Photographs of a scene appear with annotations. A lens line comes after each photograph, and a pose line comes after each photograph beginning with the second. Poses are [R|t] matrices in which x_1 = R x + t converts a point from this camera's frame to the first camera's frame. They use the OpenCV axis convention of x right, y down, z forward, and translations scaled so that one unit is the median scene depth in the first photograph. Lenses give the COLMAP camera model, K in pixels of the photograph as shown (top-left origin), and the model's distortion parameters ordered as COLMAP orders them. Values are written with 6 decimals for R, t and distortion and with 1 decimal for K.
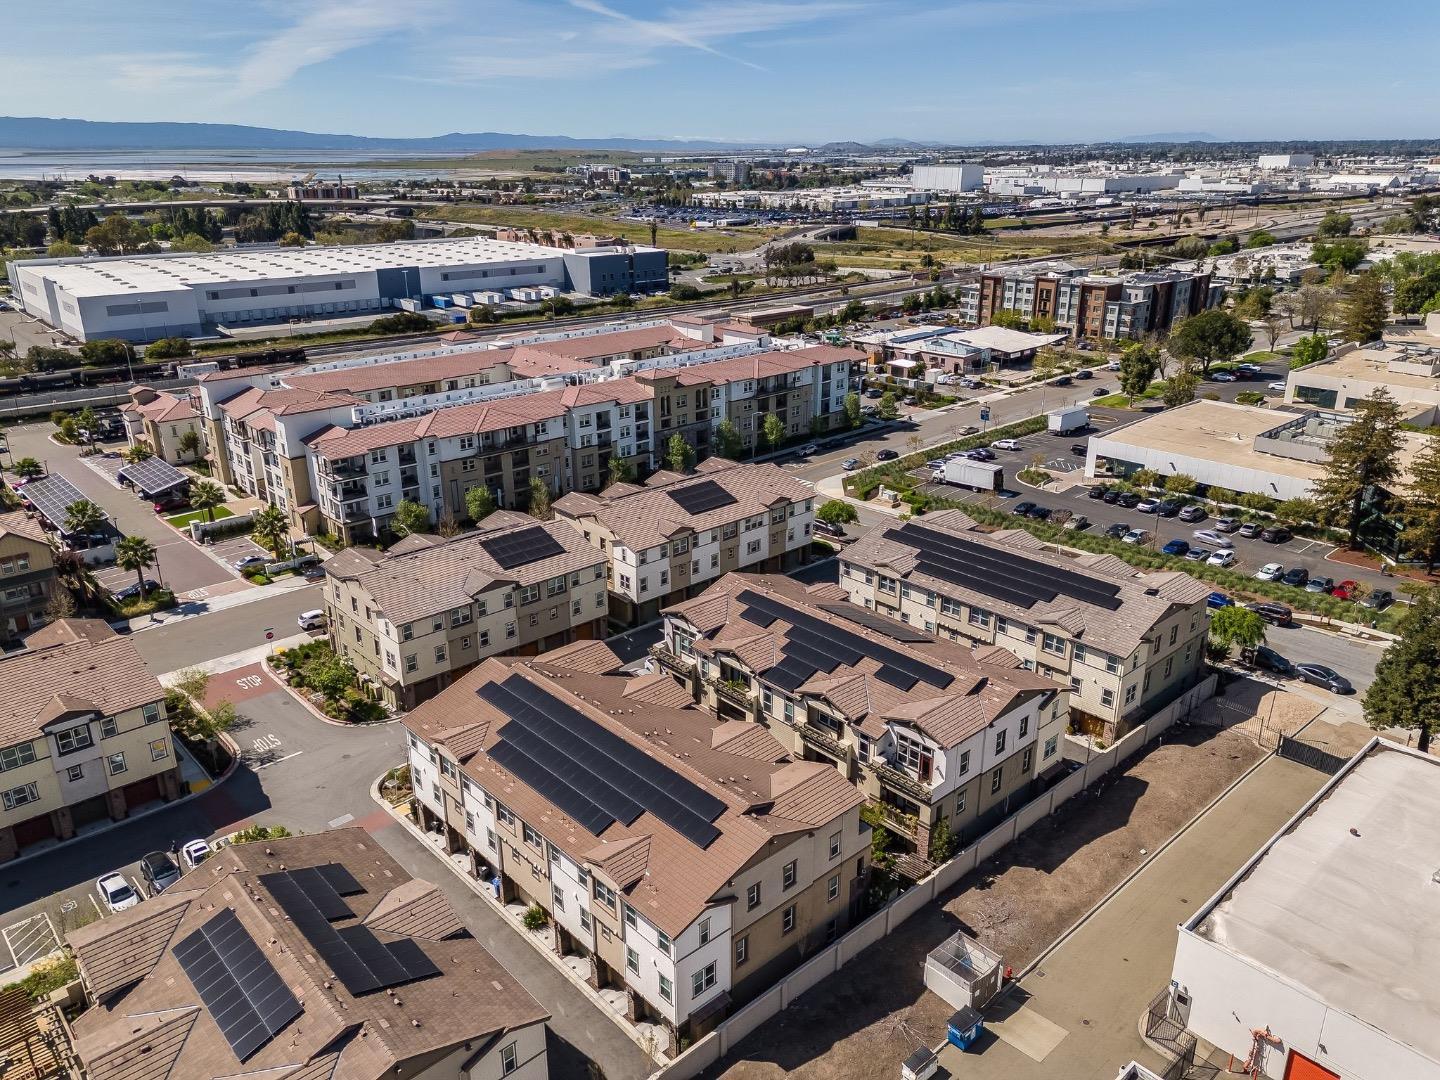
lens RADIAL K [[1049.9, 0, 717.2], [0, 1049.9, 547.5], [0, 0, 1]] dist [0.079264, -0.076670]
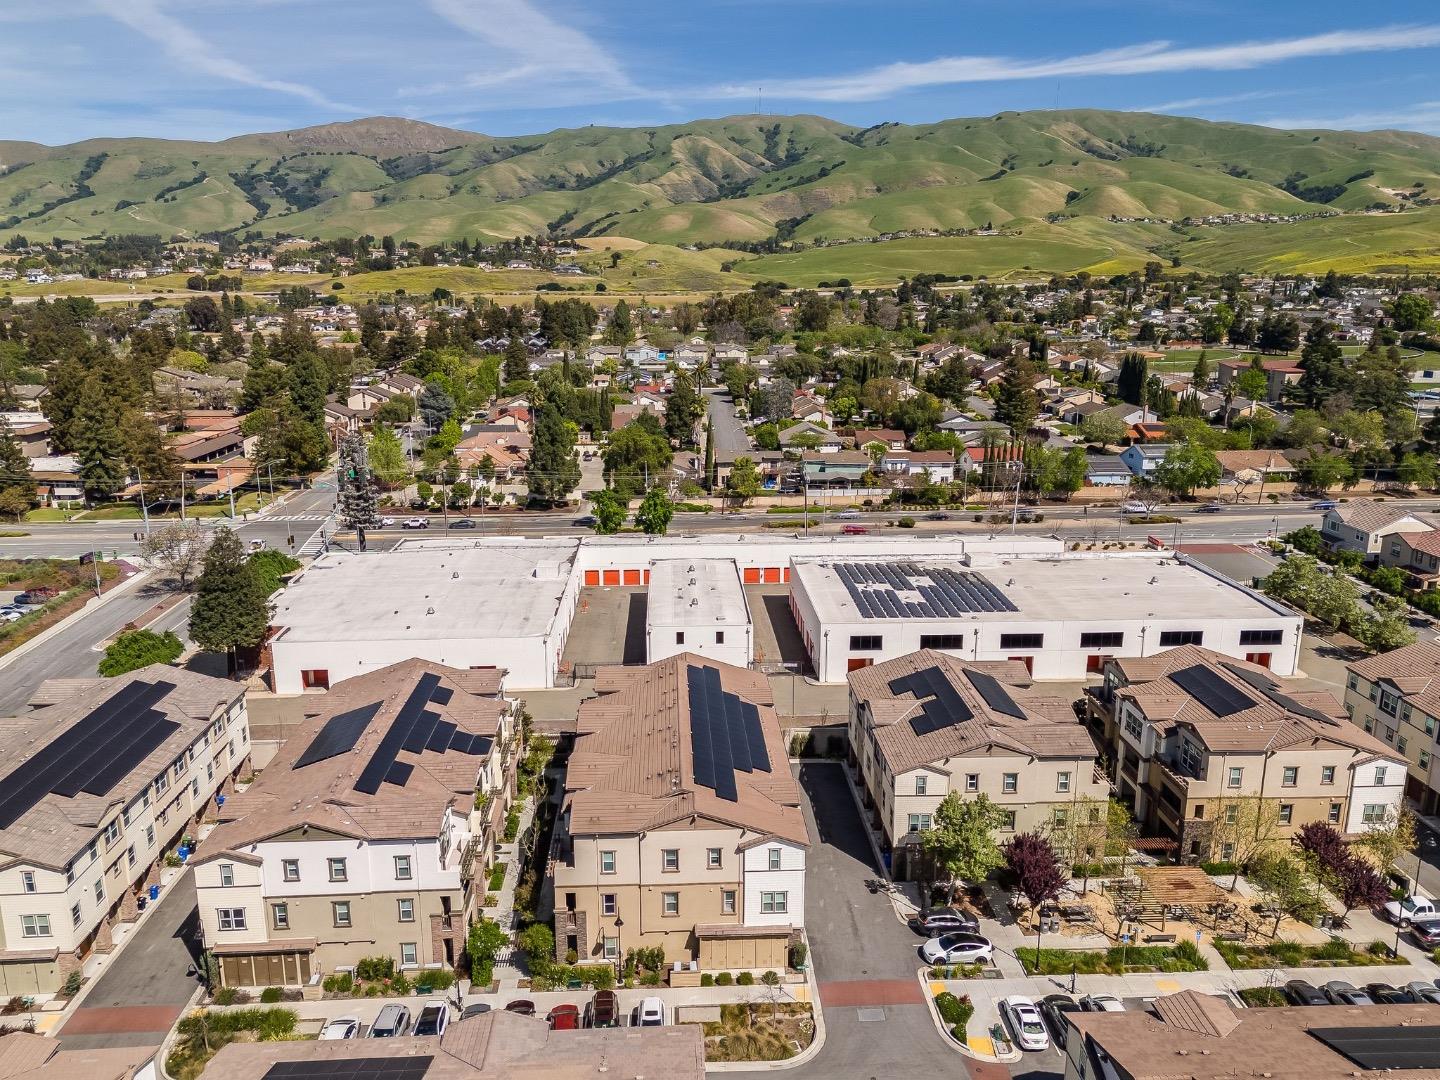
lens RADIAL K [[1049.9, 0, 717.2], [0, 1049.9, 547.5], [0, 0, 1]] dist [0.079264, -0.076670]
pose [[-0.766517, -0.152239, 0.623920, -0.403306], [0.235228, 0.837434, 0.493327, -0.271939], [-0.597595, 0.524907, -0.606096, 0.771540]]
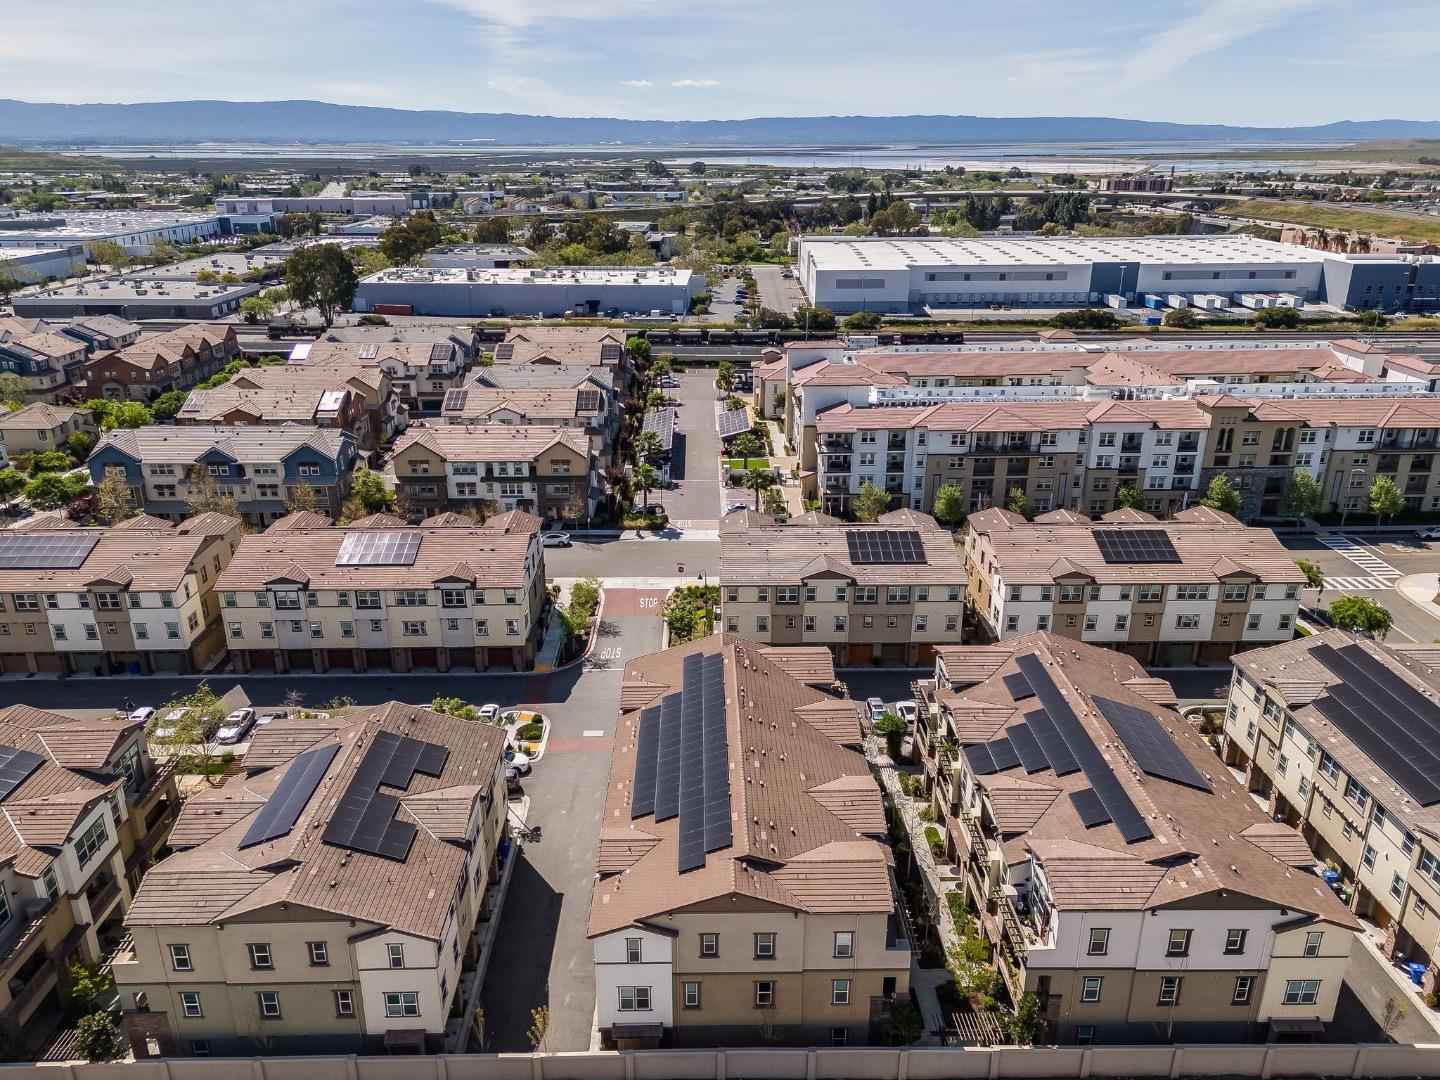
lens RADIAL K [[1049.9, 0, 717.2], [0, 1049.9, 547.5], [0, 0, 1]] dist [0.079264, -0.076670]
pose [[0.750299, 0.240868, -0.615657, 0.218008], [-0.236726, 0.967400, 0.089986, -0.037354], [0.617262, 0.078226, 0.782859, 0.106166]]
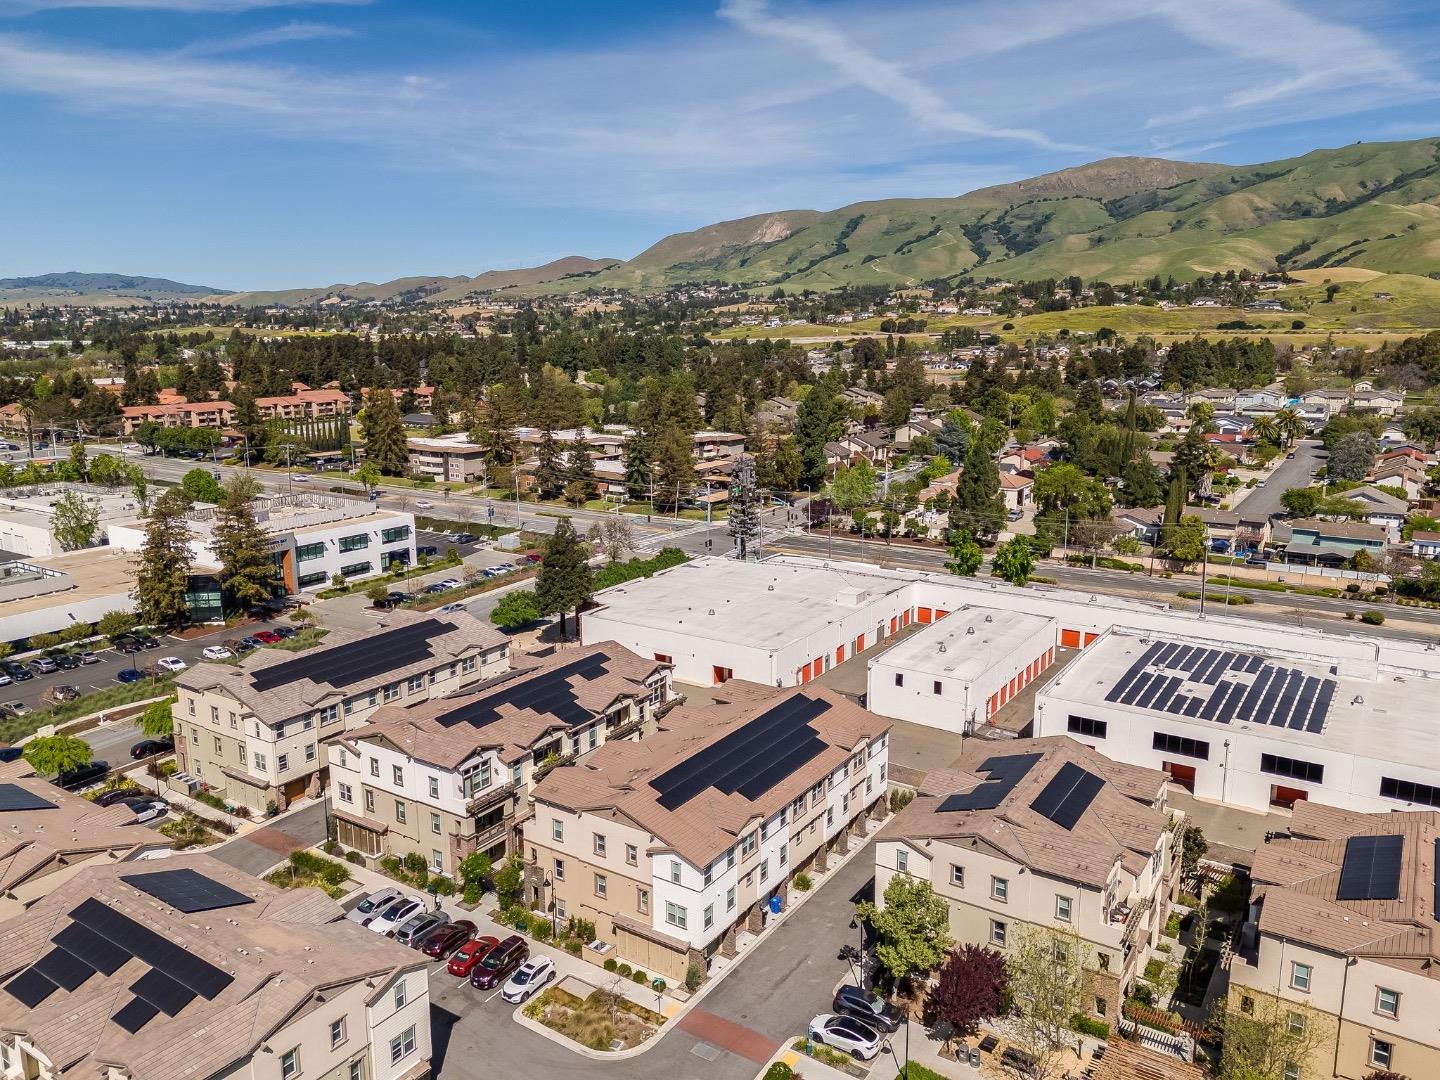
lens RADIAL K [[1049.9, 0, 717.2], [0, 1049.9, 547.5], [0, 0, 1]] dist [0.079264, -0.076670]
pose [[-0.239462, -0.197472, 0.950612, -0.591634], [0.353015, 0.894378, 0.274716, -0.176145], [-0.904455, 0.401364, -0.144459, 0.532004]]
